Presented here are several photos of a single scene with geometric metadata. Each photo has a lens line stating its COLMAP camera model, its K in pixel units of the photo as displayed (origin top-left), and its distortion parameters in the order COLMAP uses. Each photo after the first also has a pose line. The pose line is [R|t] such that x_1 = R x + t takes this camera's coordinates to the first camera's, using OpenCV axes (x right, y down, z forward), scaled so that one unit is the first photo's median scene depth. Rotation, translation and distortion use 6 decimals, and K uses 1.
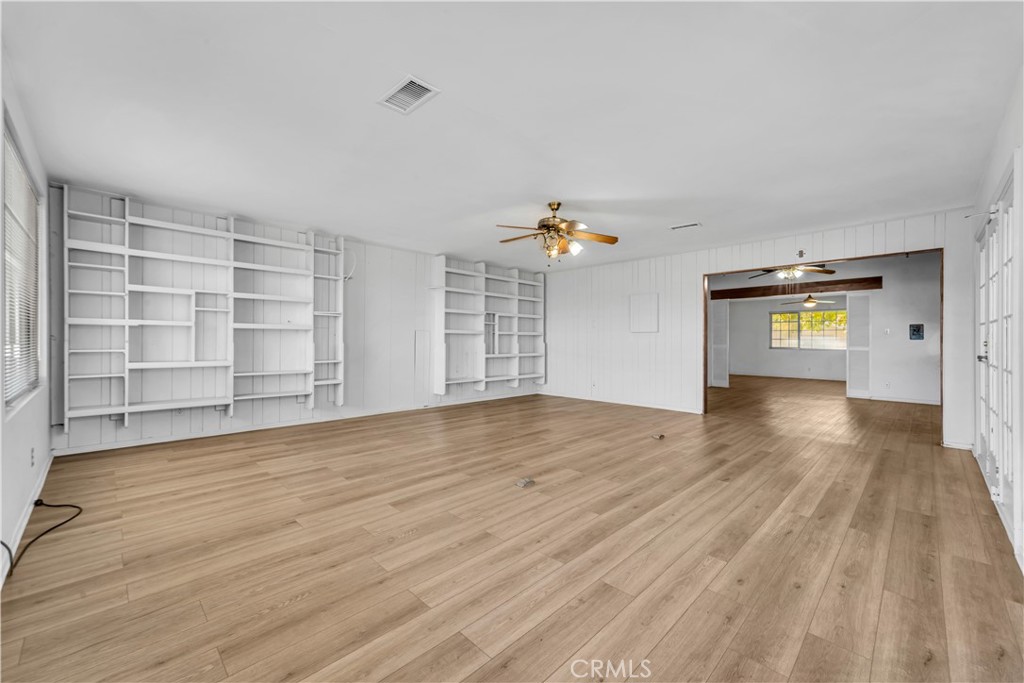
lens RADIAL K [[413.0, 0, 514.9], [0, 413.0, 337.3], [0, 0, 1]] dist [0.004678, -0.000351]
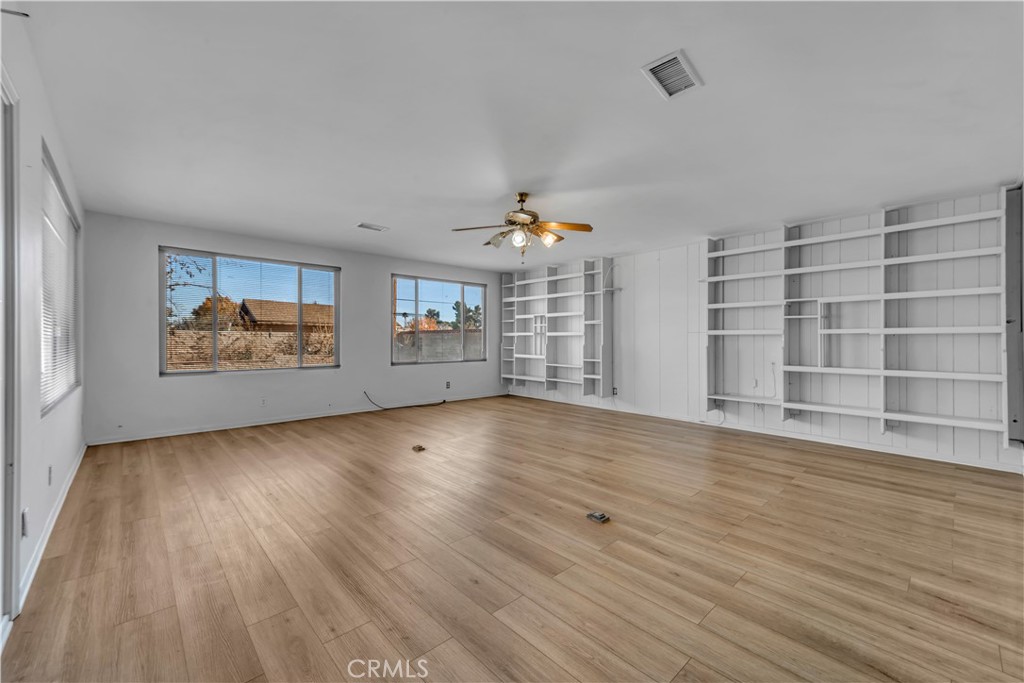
lens RADIAL K [[413.0, 0, 518.1], [0, 413.0, 342.1], [0, 0, 1]] dist [0.004678, -0.000351]
pose [[-0.045208, -0.006726, -0.998955, 0.657616], [-0.001986, 0.999976, -0.006643, 0.008759], [0.998976, 0.001684, -0.045220, 0.669235]]
